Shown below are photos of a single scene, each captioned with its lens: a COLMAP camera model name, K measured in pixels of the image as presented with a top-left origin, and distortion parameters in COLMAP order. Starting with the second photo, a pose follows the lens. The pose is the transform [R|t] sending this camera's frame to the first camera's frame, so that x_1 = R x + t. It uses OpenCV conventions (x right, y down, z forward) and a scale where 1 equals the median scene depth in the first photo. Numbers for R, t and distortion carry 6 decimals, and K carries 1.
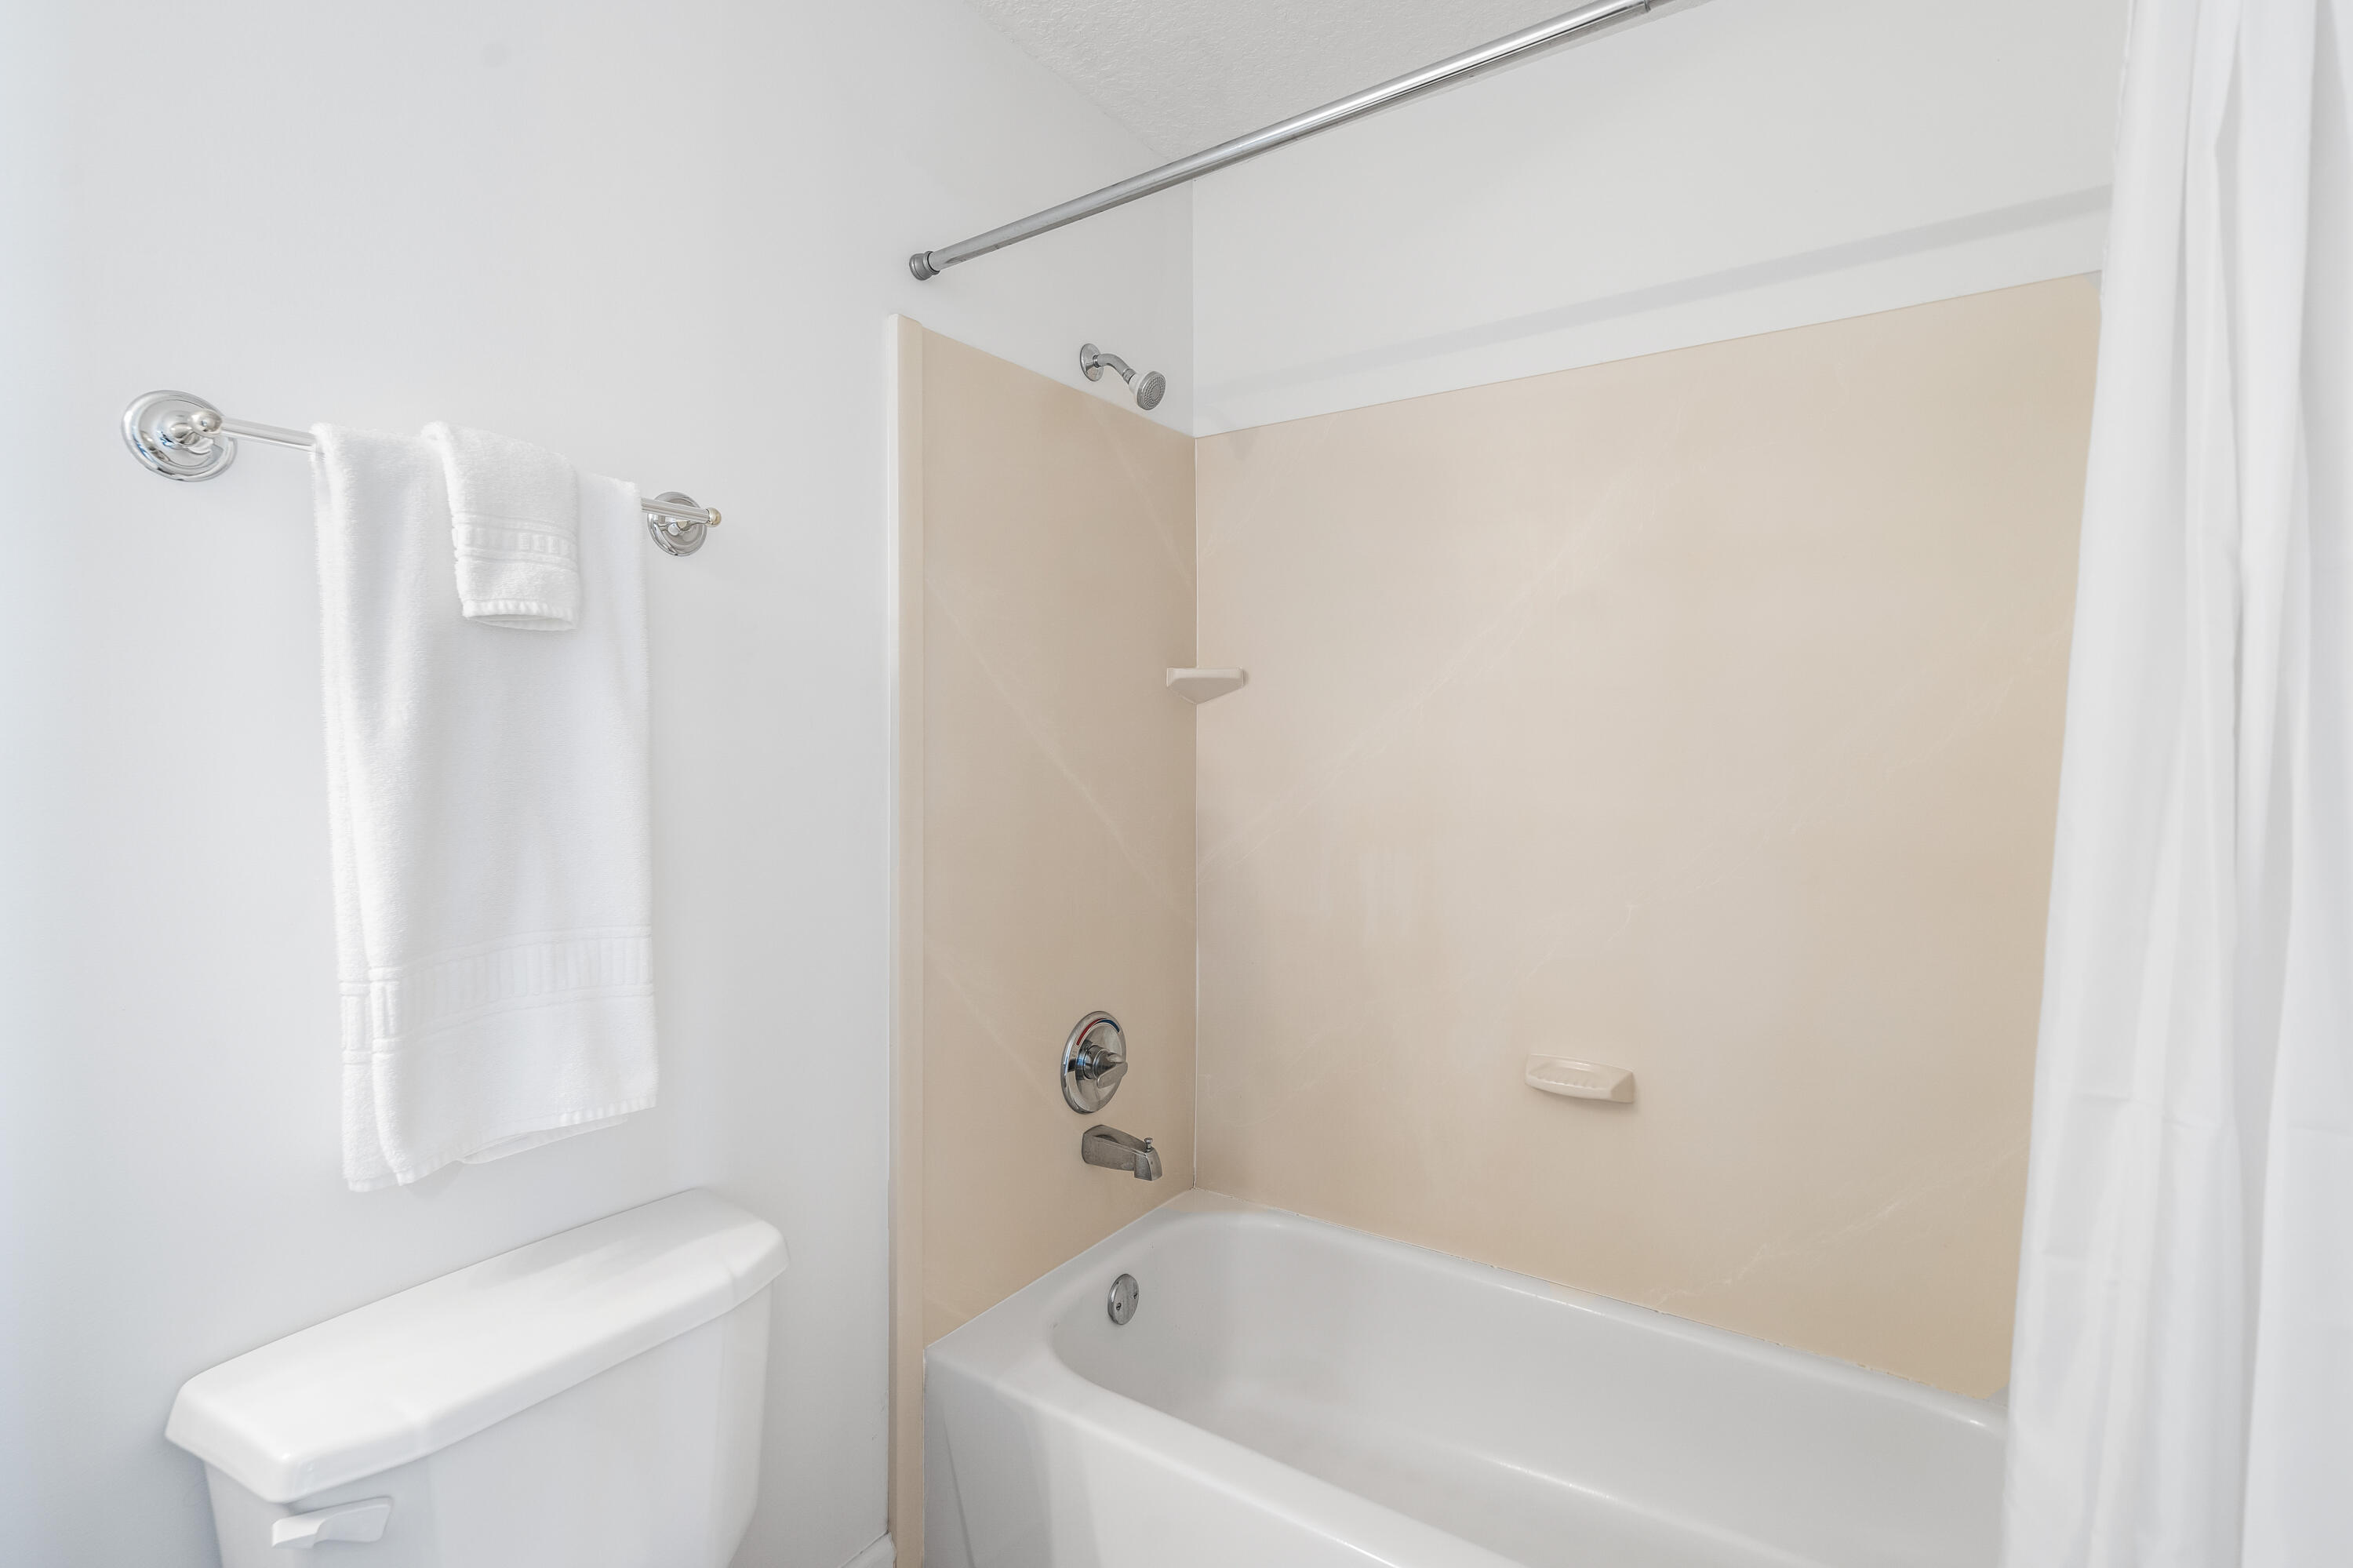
lens RADIAL K [[1053.6, 0, 1170.9], [0, 1053.6, 757.7], [0, 0, 1]] dist [-0.001810, -0.000155]
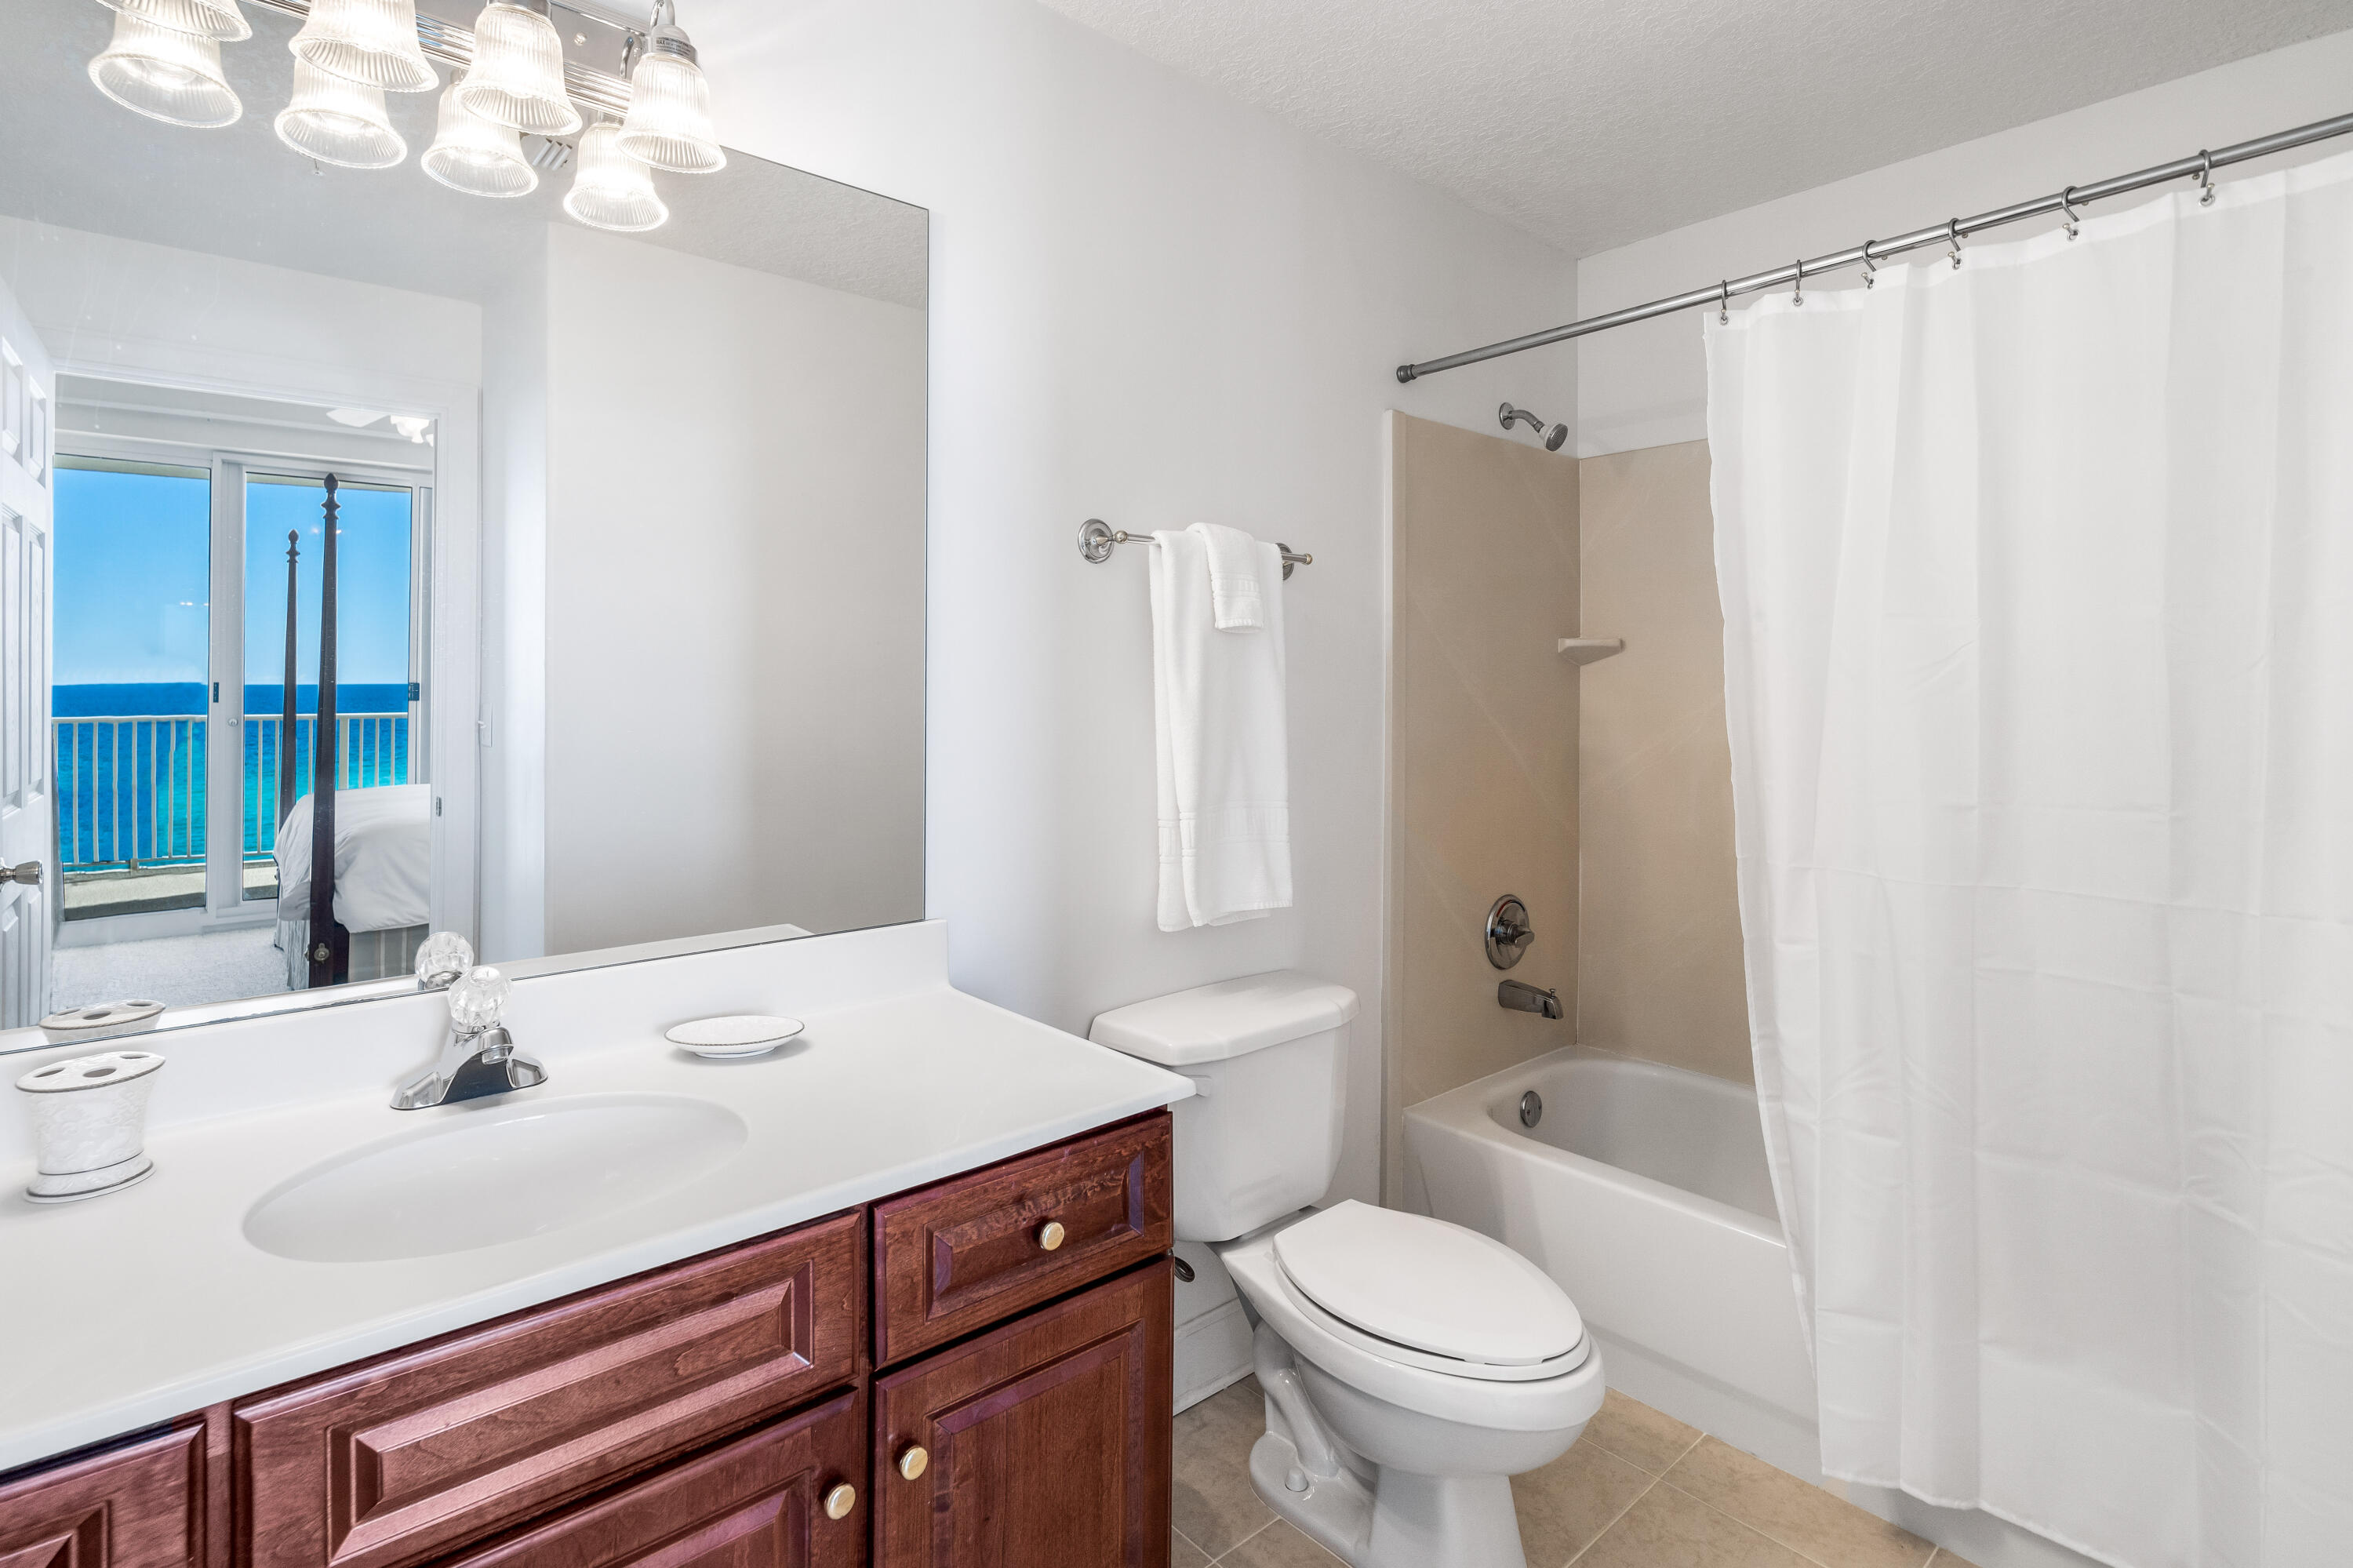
lens RADIAL K [[1081.6, 0, 1165.4], [0, 1081.6, 693.3], [0, 0, 1]] dist [0.000038, 0.000102]
pose [[0.965702, 0.004470, -0.259615, -0.141933], [-0.008004, 0.999889, -0.012555, 0.003591], [0.259530, 0.014202, 0.965631, -0.471287]]
